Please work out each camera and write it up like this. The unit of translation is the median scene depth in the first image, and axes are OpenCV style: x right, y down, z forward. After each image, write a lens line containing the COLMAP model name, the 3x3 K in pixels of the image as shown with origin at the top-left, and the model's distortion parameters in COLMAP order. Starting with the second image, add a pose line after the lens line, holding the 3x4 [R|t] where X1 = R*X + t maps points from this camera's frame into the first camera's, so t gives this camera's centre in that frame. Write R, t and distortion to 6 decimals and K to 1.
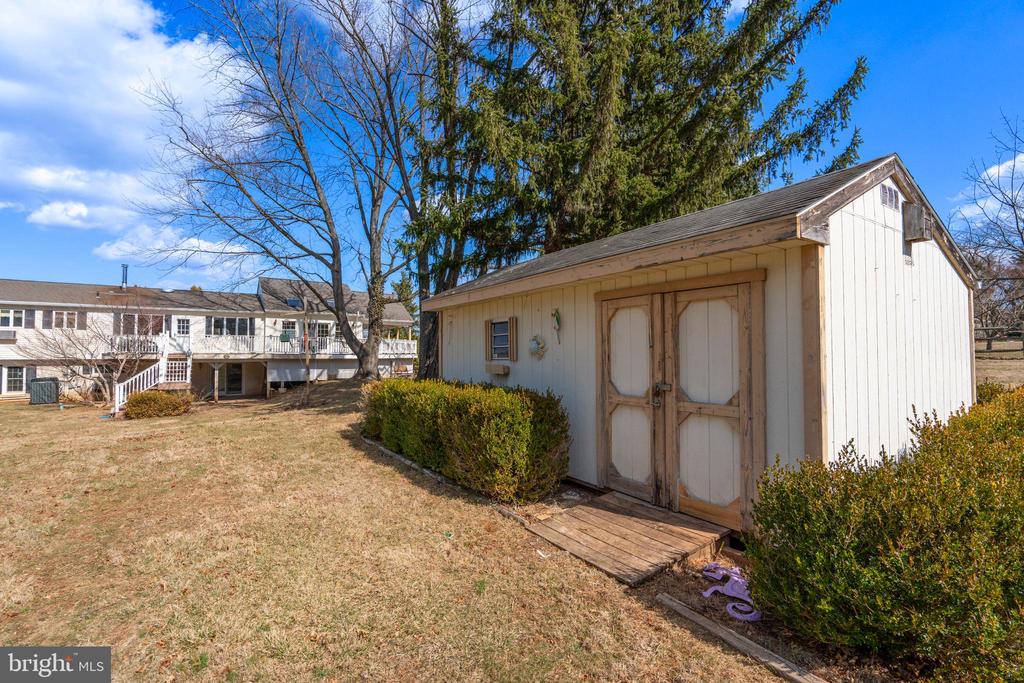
lens RADIAL K [[478.4, 0, 510.5], [0, 478.4, 340.7], [0, 0, 1]] dist [0.004896, 0.002468]
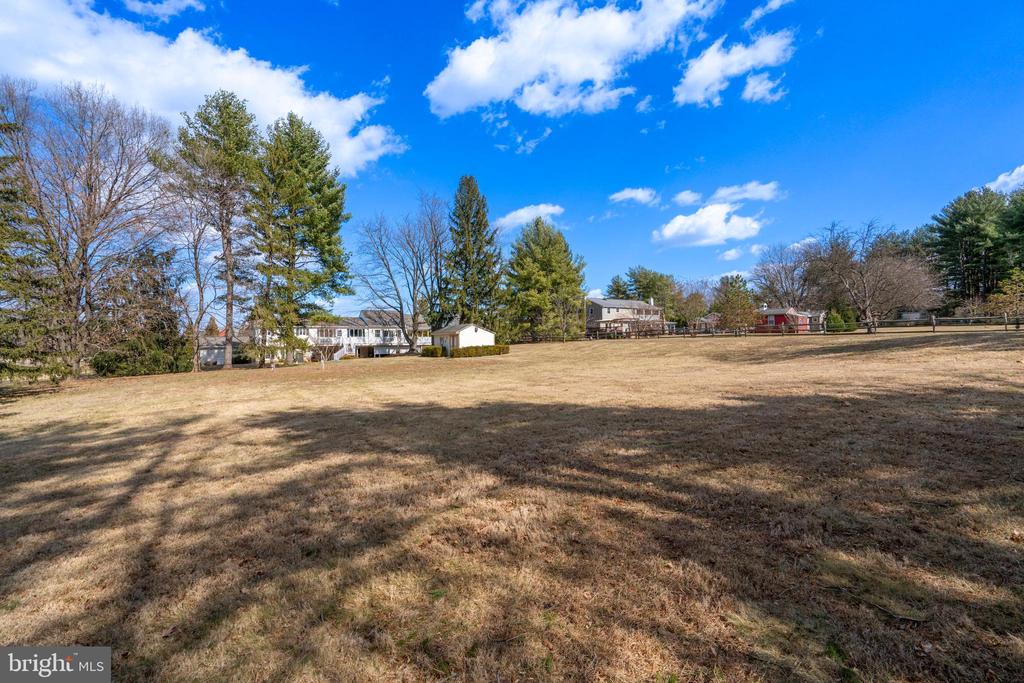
lens RADIAL K [[478.4, 0, 513.9], [0, 478.4, 342.0], [0, 0, 1]] dist [0.004896, 0.002468]
pose [[0.999518, -0.012363, -0.028484, 0.343853], [0.012996, 0.999670, 0.022162, -0.030199], [0.028200, -0.022522, 0.999349, -1.661312]]
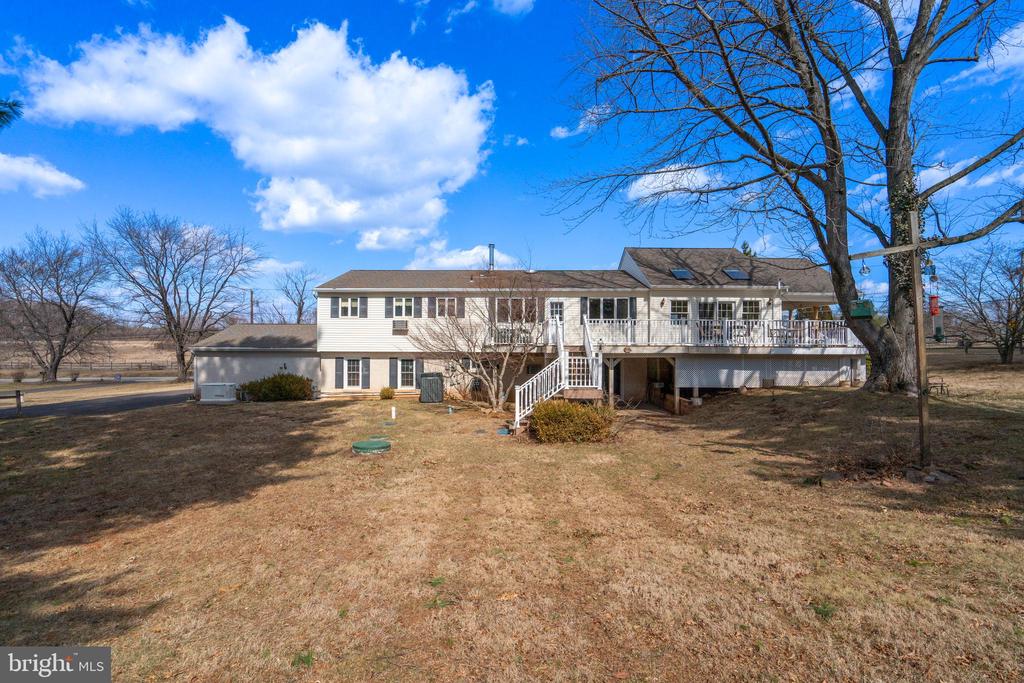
lens RADIAL K [[478.4, 0, 507.9], [0, 478.4, 340.8], [0, 0, 1]] dist [0.004896, 0.002468]
pose [[0.847269, -0.004575, -0.531144, -0.364782], [0.013138, 0.999837, 0.012346, 0.008792], [0.531001, -0.017439, 0.847192, 0.316199]]
